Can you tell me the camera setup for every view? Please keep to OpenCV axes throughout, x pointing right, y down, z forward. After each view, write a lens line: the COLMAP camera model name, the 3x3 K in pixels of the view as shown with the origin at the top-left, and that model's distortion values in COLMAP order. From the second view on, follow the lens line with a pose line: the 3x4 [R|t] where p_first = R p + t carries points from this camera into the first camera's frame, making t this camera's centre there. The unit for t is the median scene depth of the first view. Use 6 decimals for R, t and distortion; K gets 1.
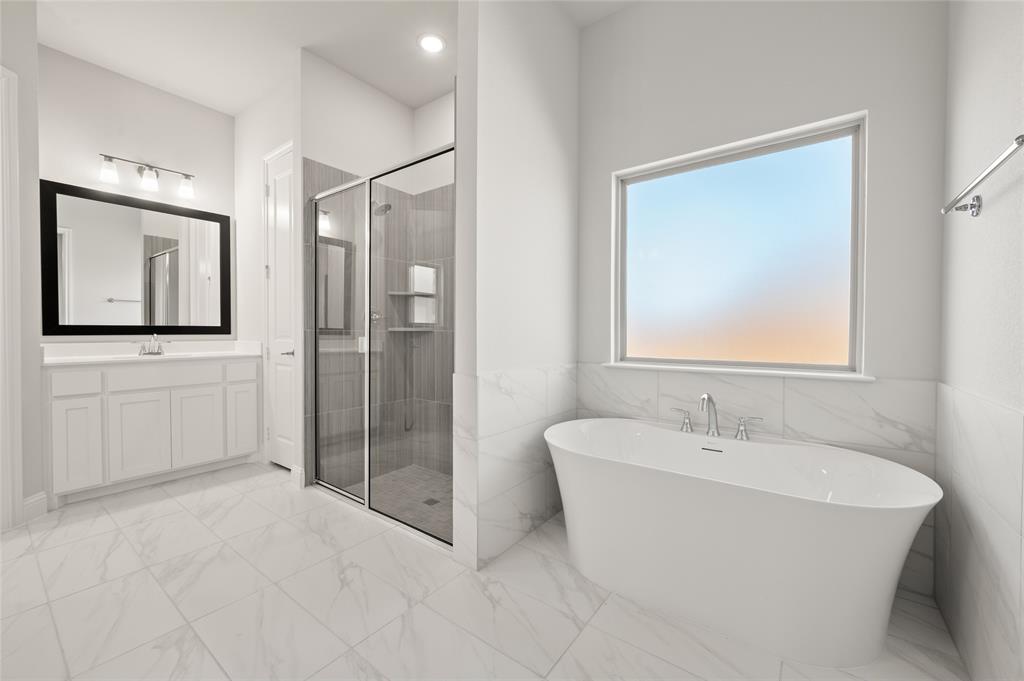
lens RADIAL K [[402.7, 0, 514.9], [0, 402.7, 337.9], [0, 0, 1]] dist [0.004303, 0.000249]
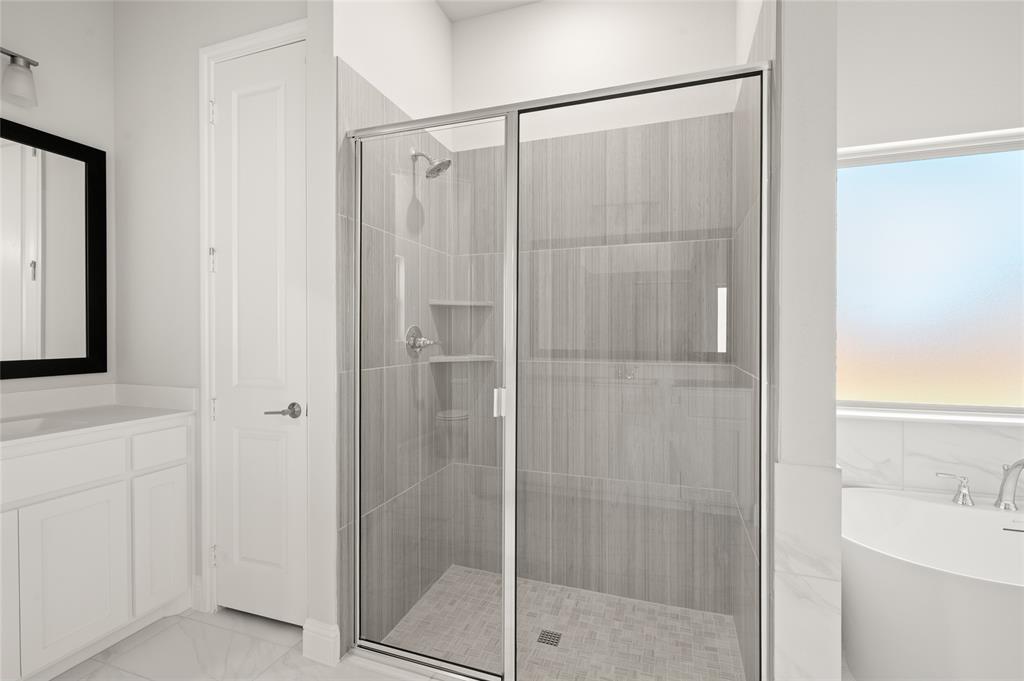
lens RADIAL K [[456.5, 0, 512.0], [0, 456.5, 336.1], [0, 0, 1]] dist [-0.000729, -0.000068]
pose [[0.953168, -0.004143, 0.302413, -0.429854], [0.006679, 0.999951, -0.007353, -0.055341], [-0.302367, 0.009028, 0.953149, 0.298176]]
